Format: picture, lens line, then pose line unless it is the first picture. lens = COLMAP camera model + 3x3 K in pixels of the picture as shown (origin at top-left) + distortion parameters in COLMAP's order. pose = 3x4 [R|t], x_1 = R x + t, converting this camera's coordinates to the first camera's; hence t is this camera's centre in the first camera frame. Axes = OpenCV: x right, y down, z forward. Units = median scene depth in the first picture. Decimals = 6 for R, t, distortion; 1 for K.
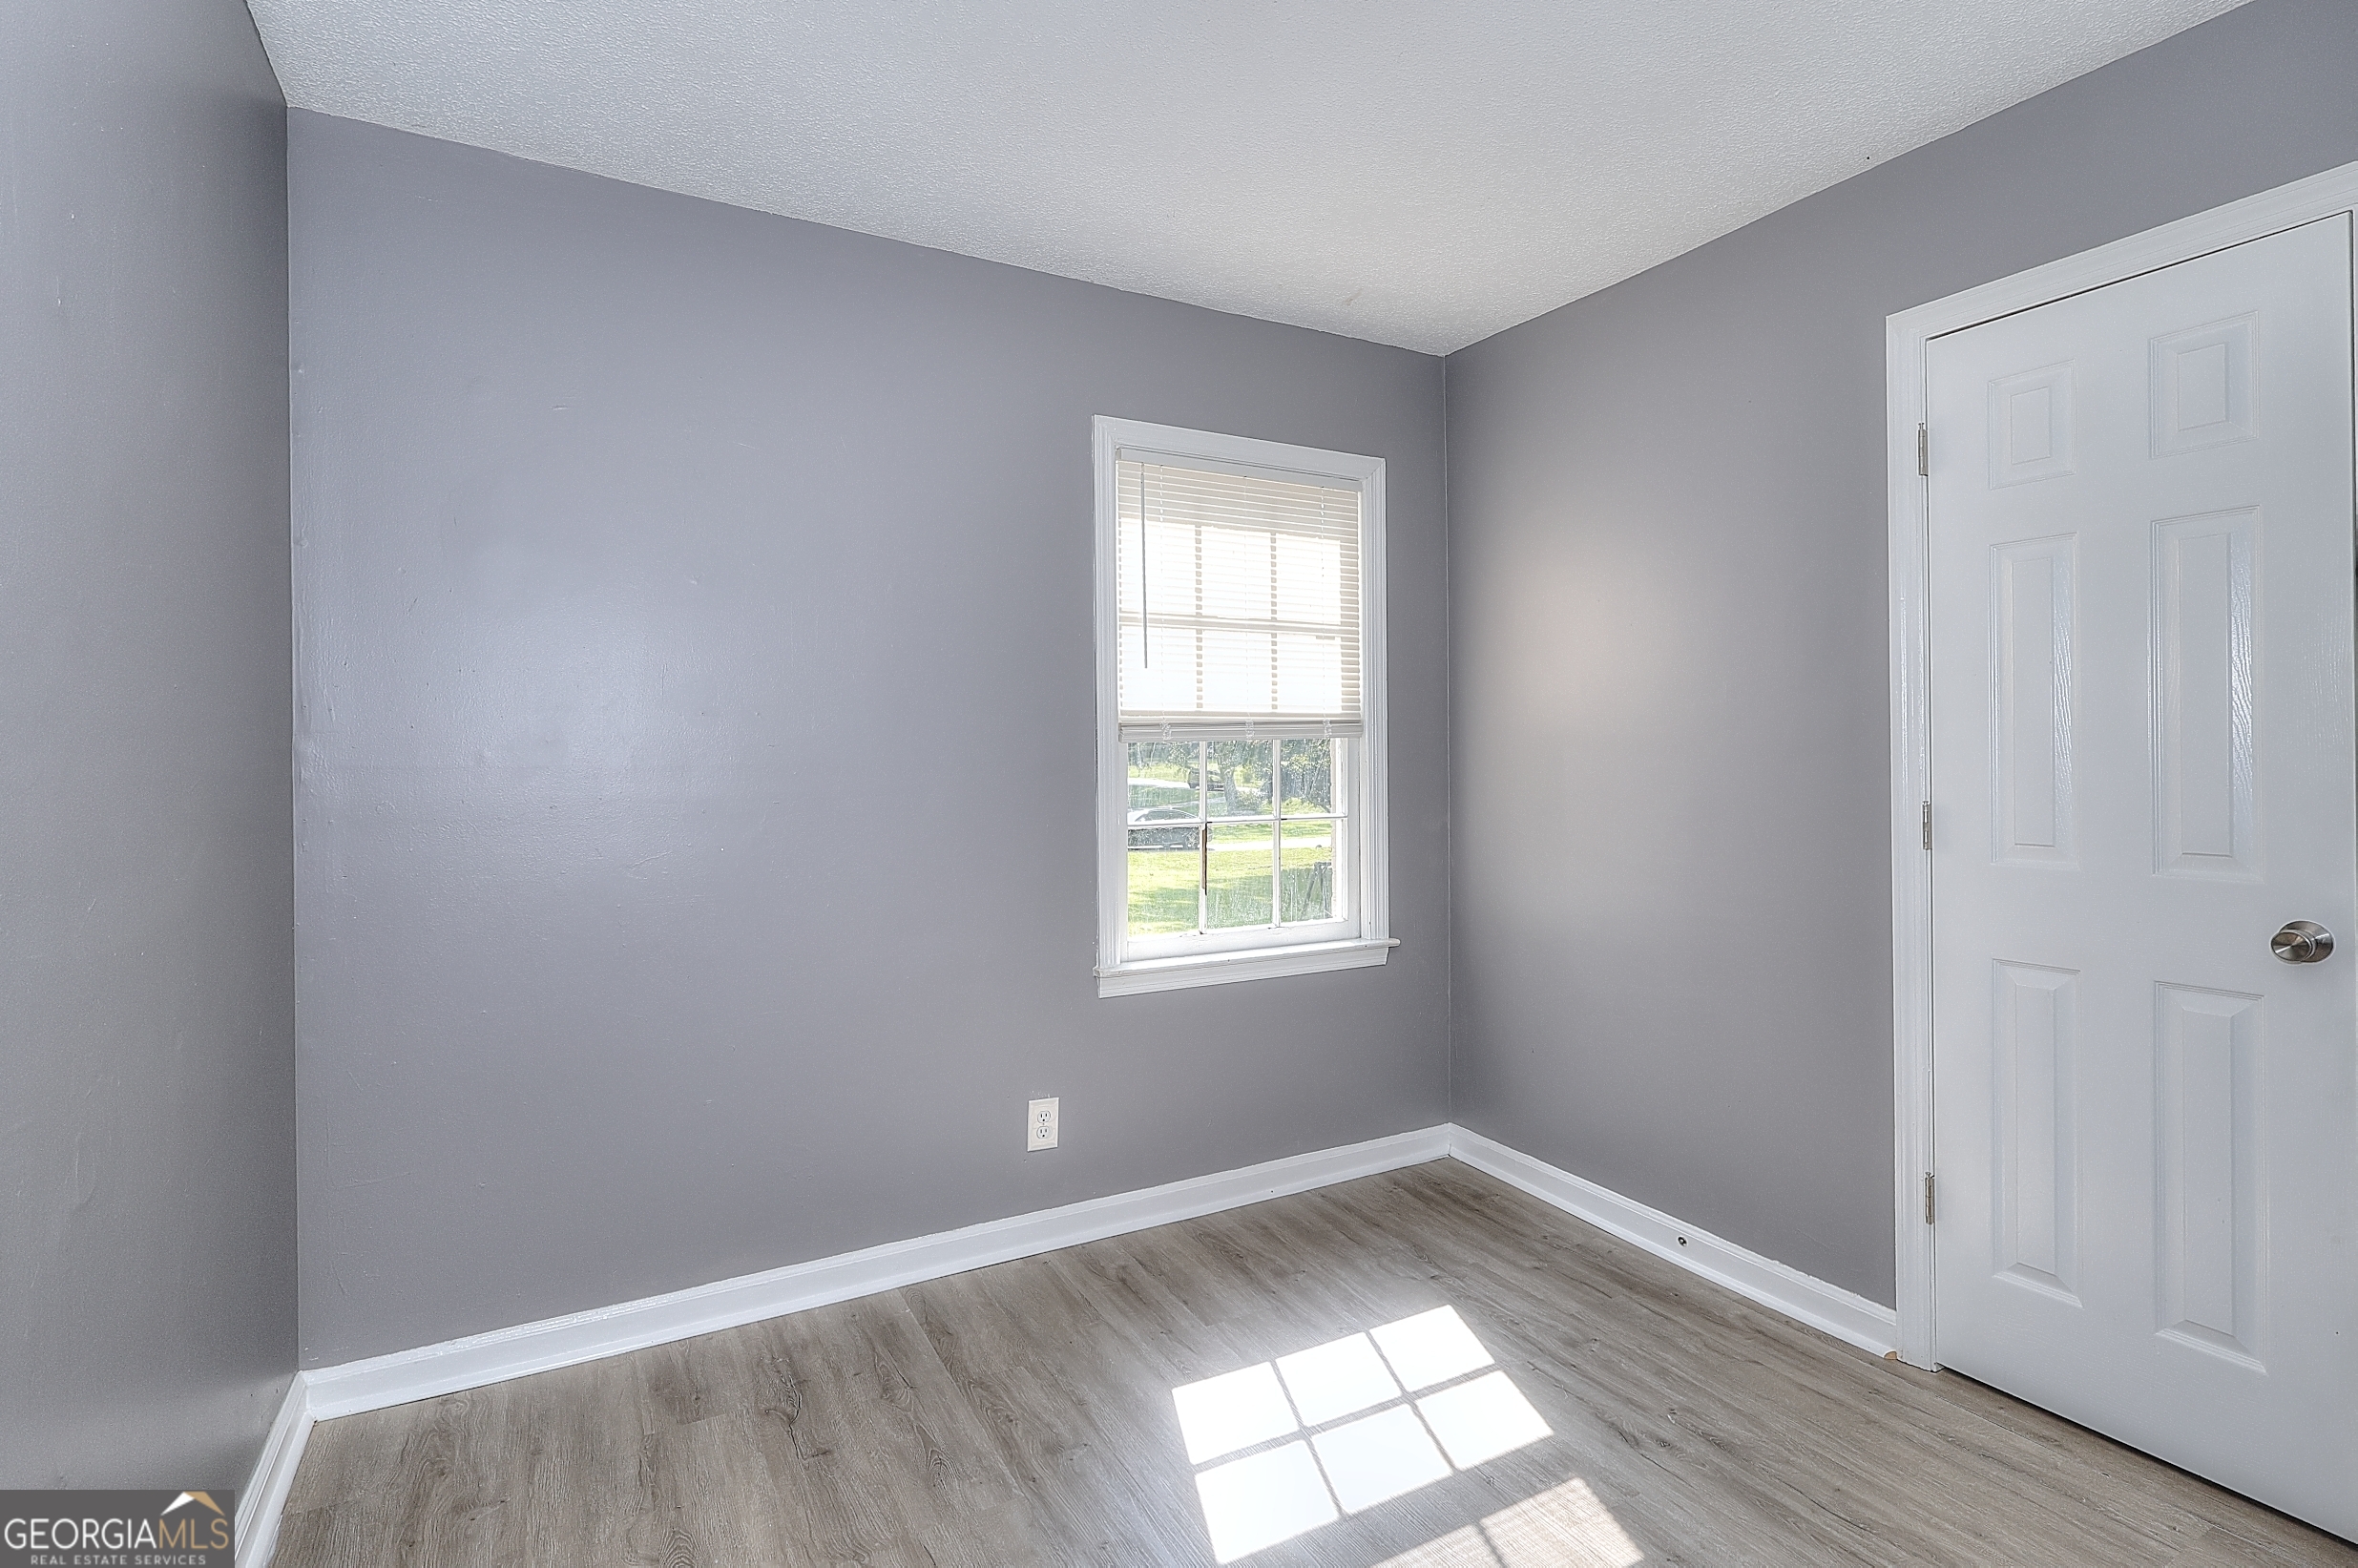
lens RADIAL K [[1094.8, 0, 1173.4], [0, 1094.8, 773.3], [0, 0, 1]] dist [-0.000545, 0.000614]
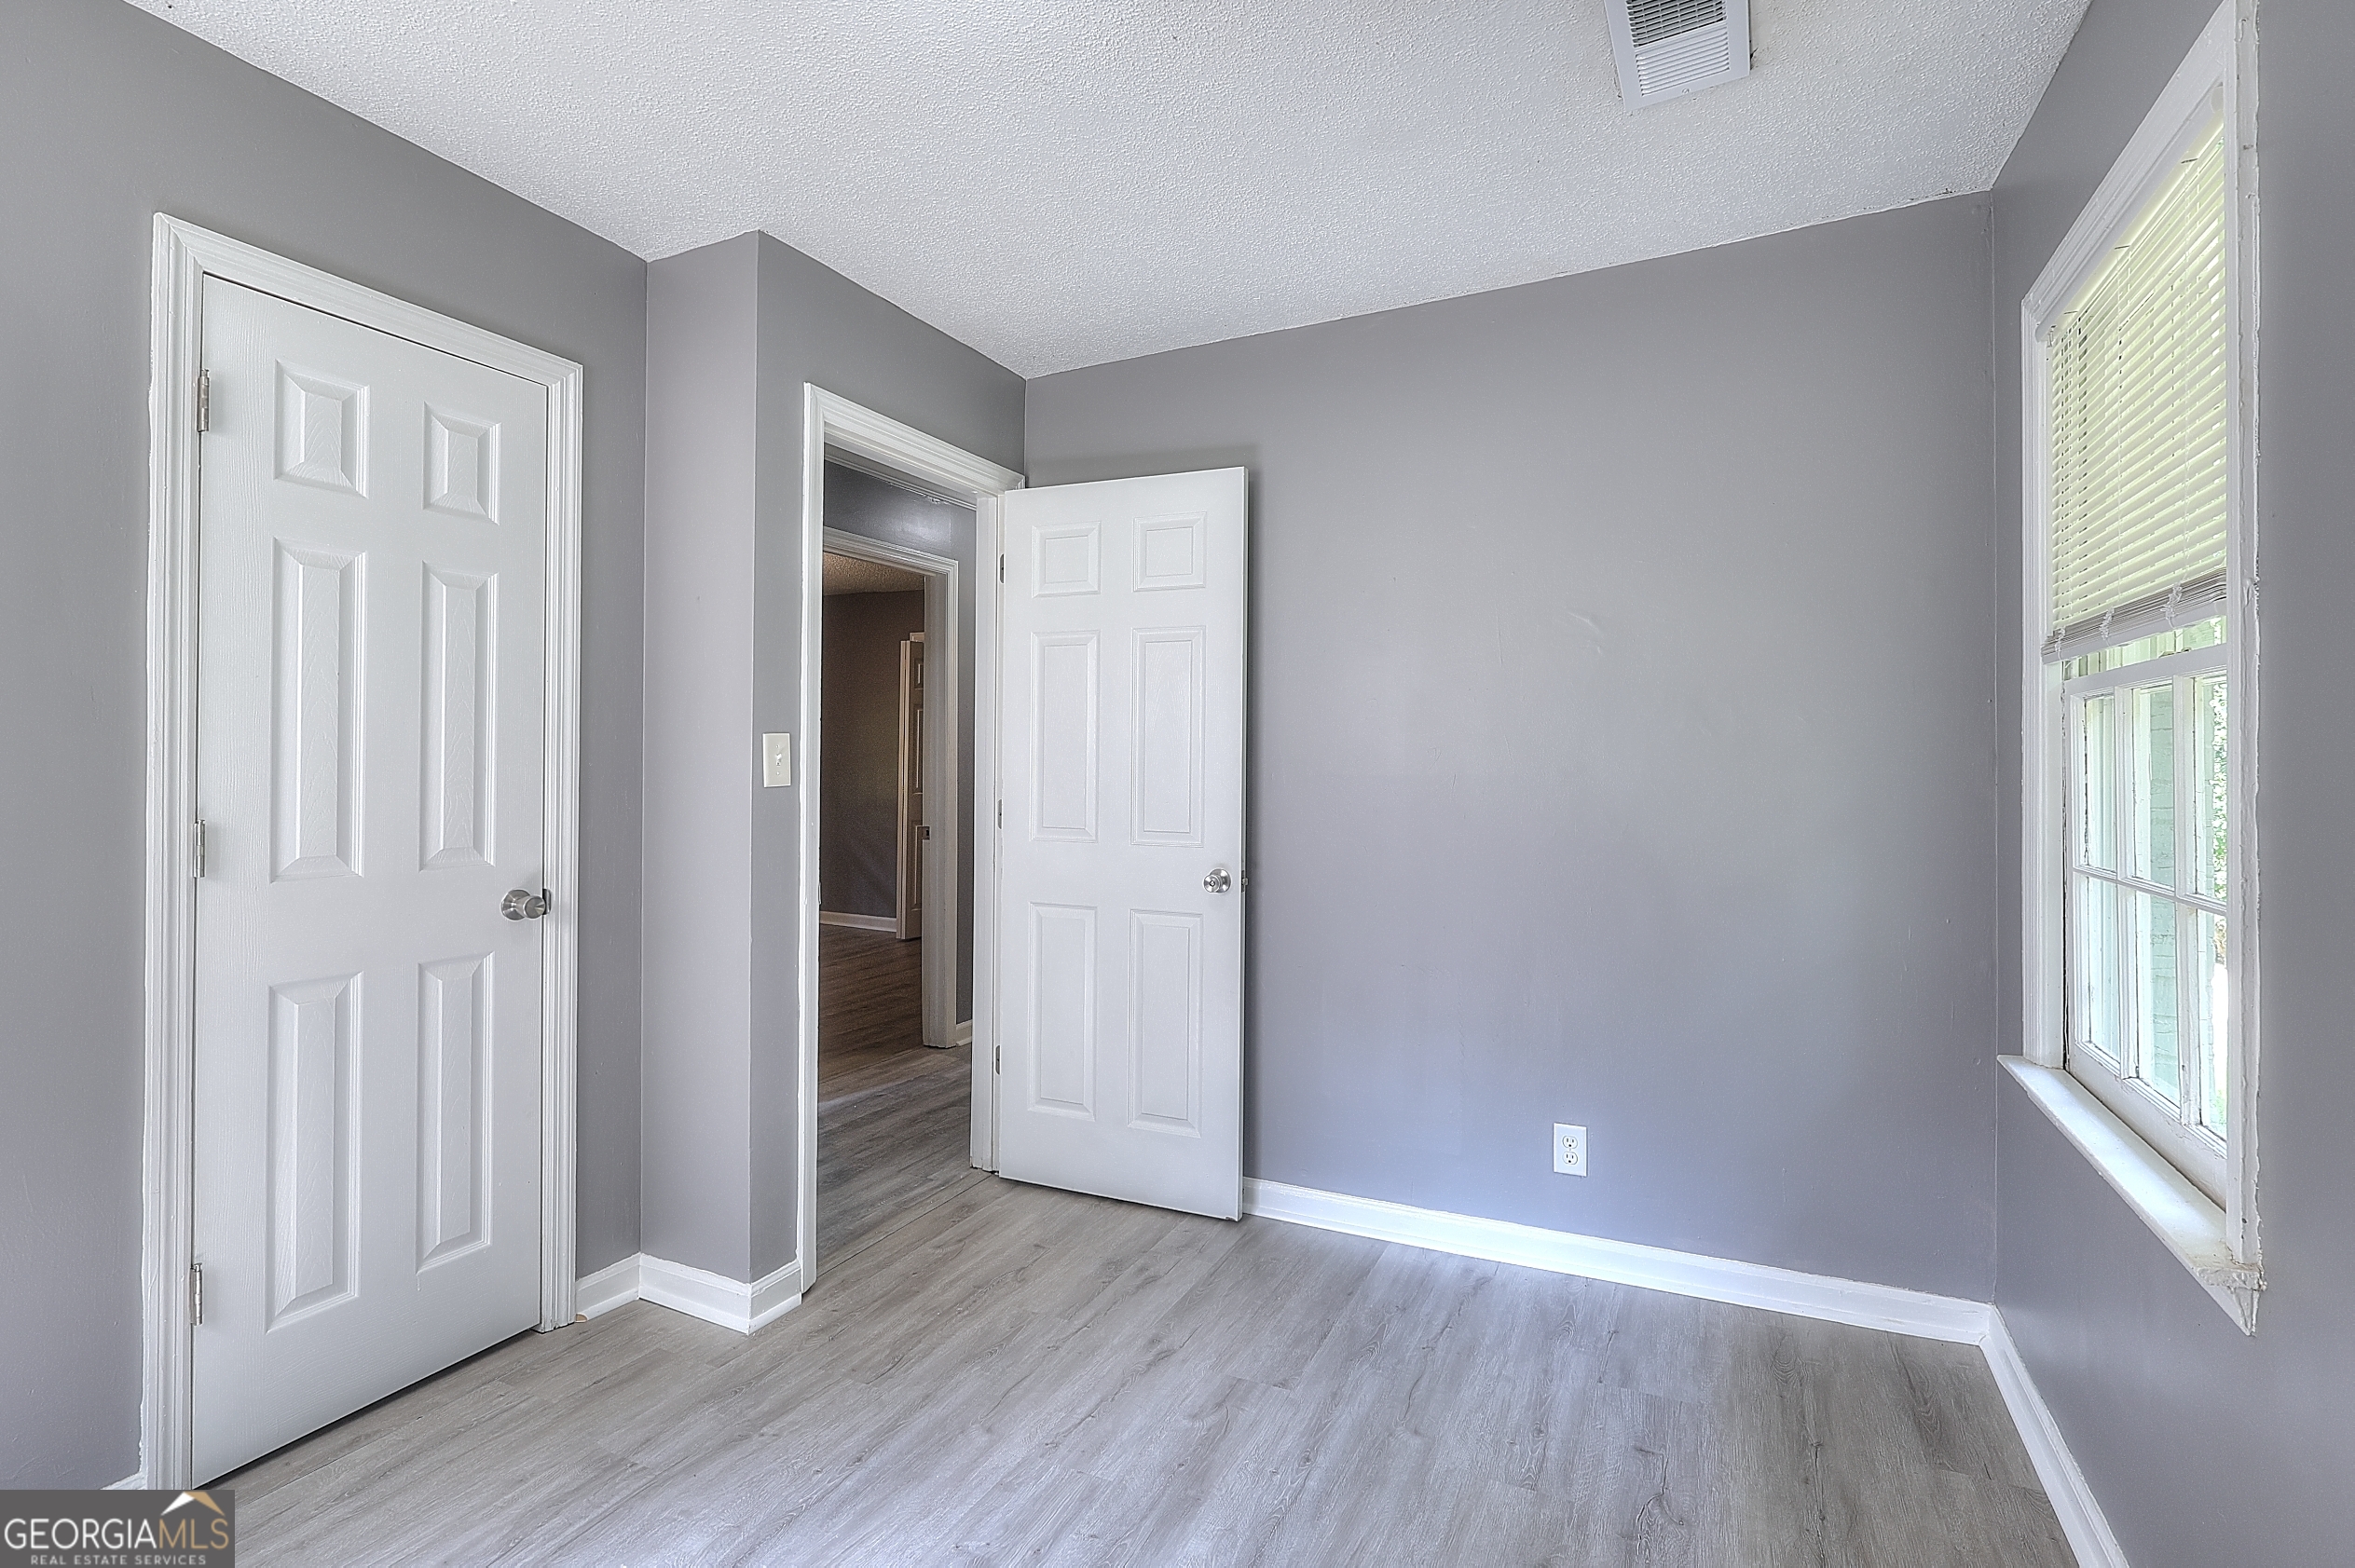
lens RADIAL K [[1093.2, 0, 1171.9], [0, 1093.2, 773.3], [0, 0, 1]] dist [-0.000545, 0.000614]
pose [[-0.572434, -0.003869, 0.819942, -0.825501], [-0.005058, 0.999987, 0.001188, -0.014643], [-0.819935, -0.003467, -0.572446, 1.777366]]
